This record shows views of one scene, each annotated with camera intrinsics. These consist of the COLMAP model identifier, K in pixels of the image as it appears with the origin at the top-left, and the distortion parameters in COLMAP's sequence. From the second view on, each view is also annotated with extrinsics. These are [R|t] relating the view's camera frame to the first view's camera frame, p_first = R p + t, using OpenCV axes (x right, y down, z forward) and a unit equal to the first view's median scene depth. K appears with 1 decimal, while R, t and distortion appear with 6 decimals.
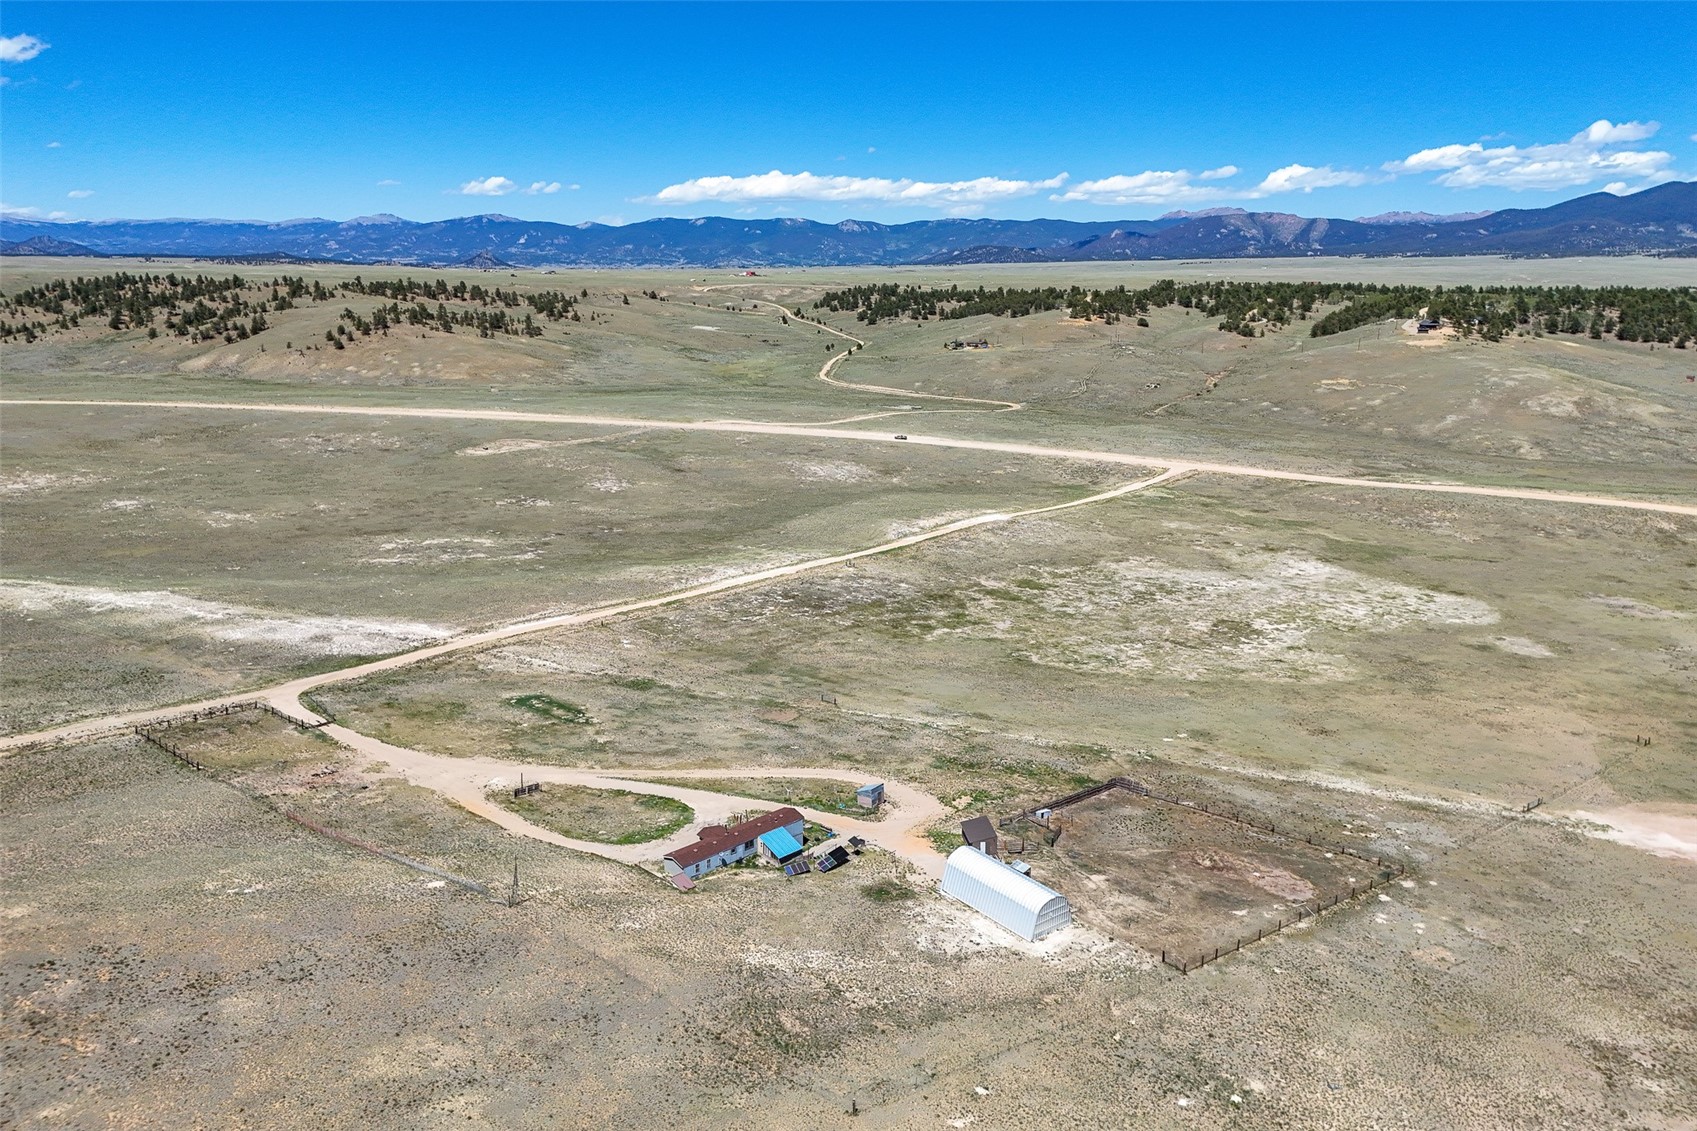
lens RADIAL K [[1246.3, 0, 847.6], [0, 1246.3, 534.5], [0, 0, 1]] dist [0.099773, -0.120785]
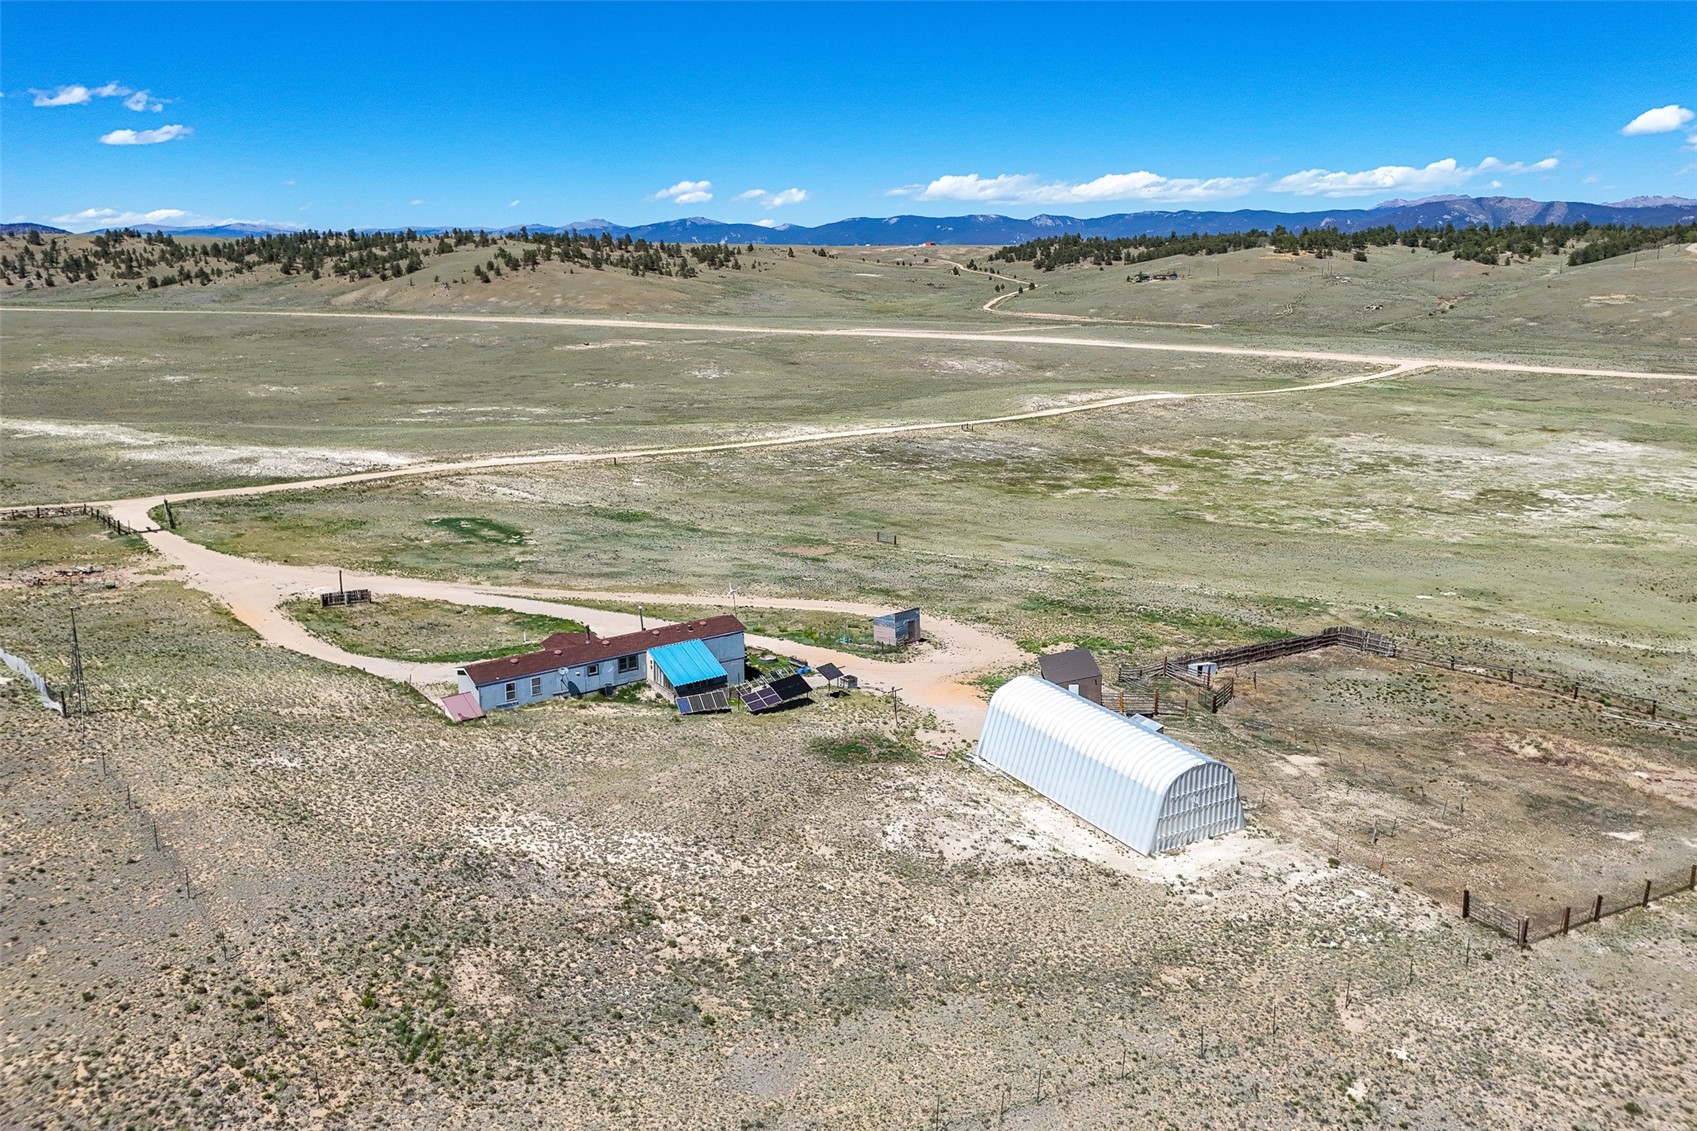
lens RADIAL K [[1257.2, 0, 848.5], [0, 1257.2, 494.1], [0, 0, 1]] dist [0.095291, -0.103768]
pose [[0.989192, 0.018234, -0.145488, 0.042278], [-0.022147, 0.999434, -0.025325, 0.084862], [0.144944, 0.028274, 0.989036, 0.216396]]
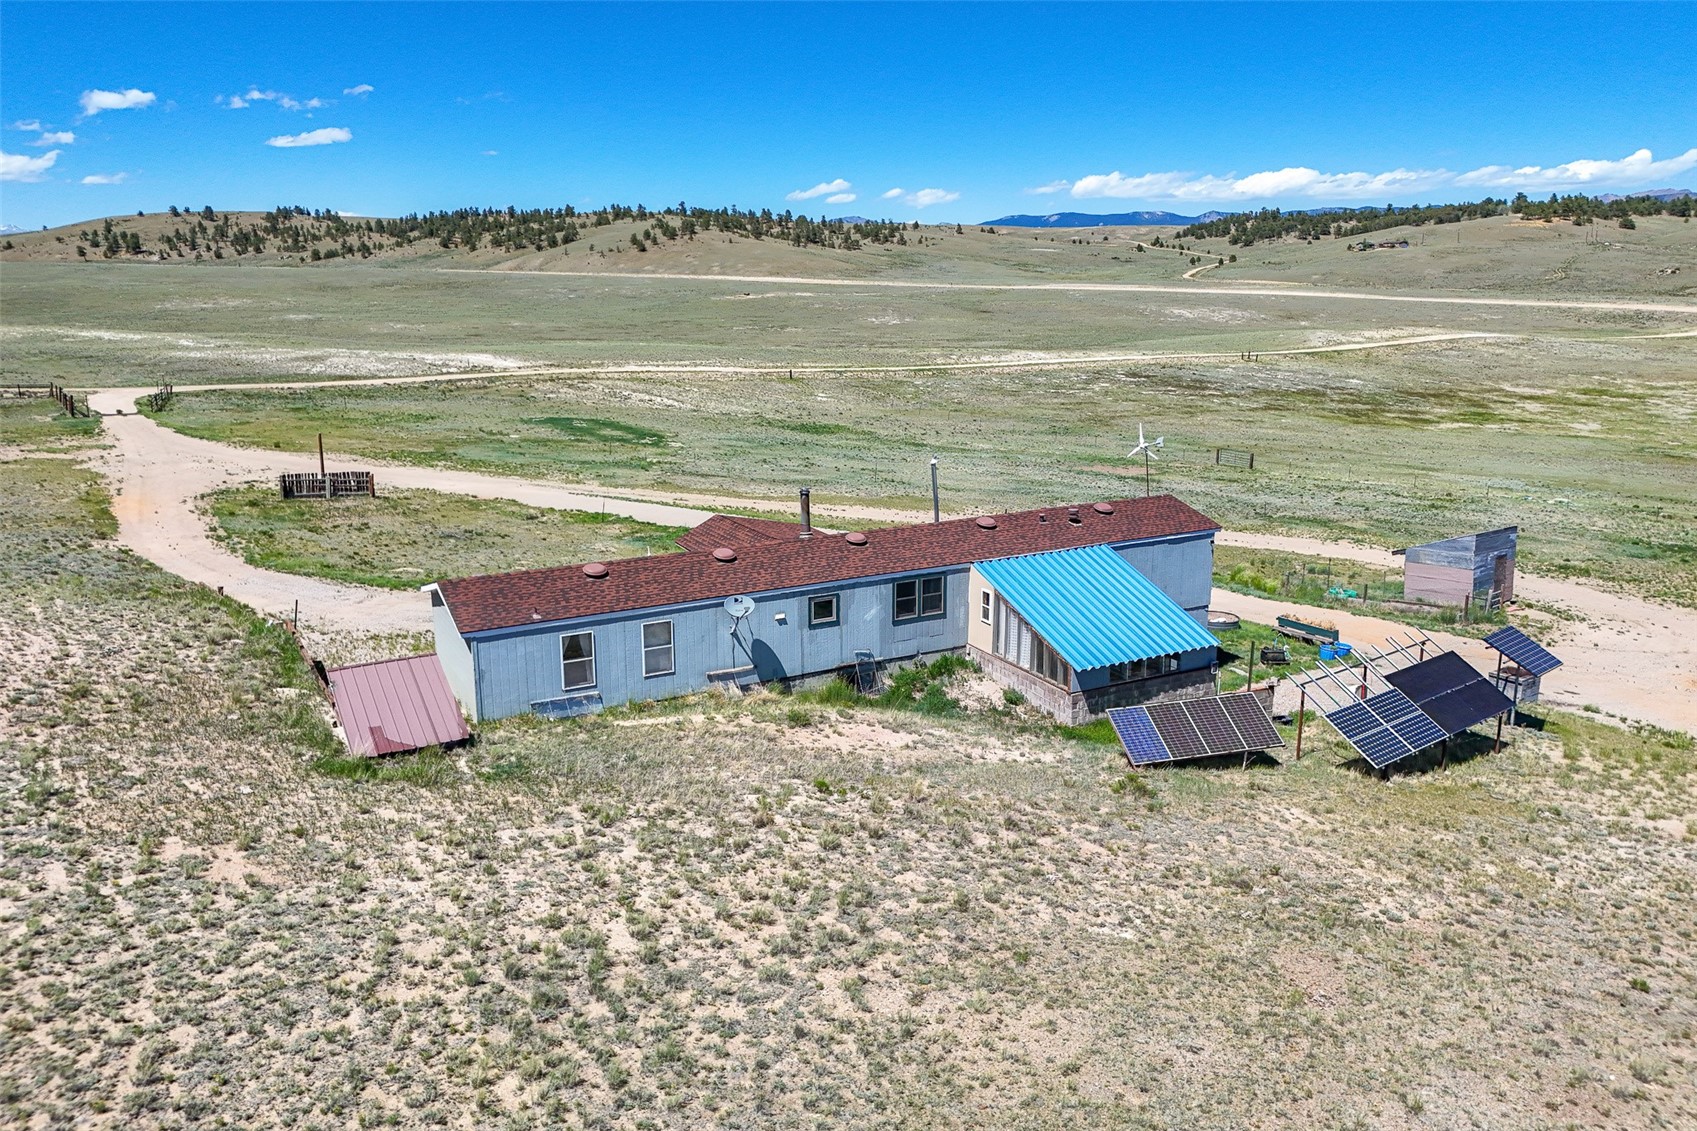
lens RADIAL K [[1261.7, 0, 848.5], [0, 1261.7, 565.5], [0, 0, 1]] dist [0.102958, -0.113926]
pose [[0.964466, 0.056514, -0.258091, -0.018550], [-0.049702, 0.998224, 0.032848, 0.107863], [0.259489, -0.018854, 0.965562, 0.372099]]
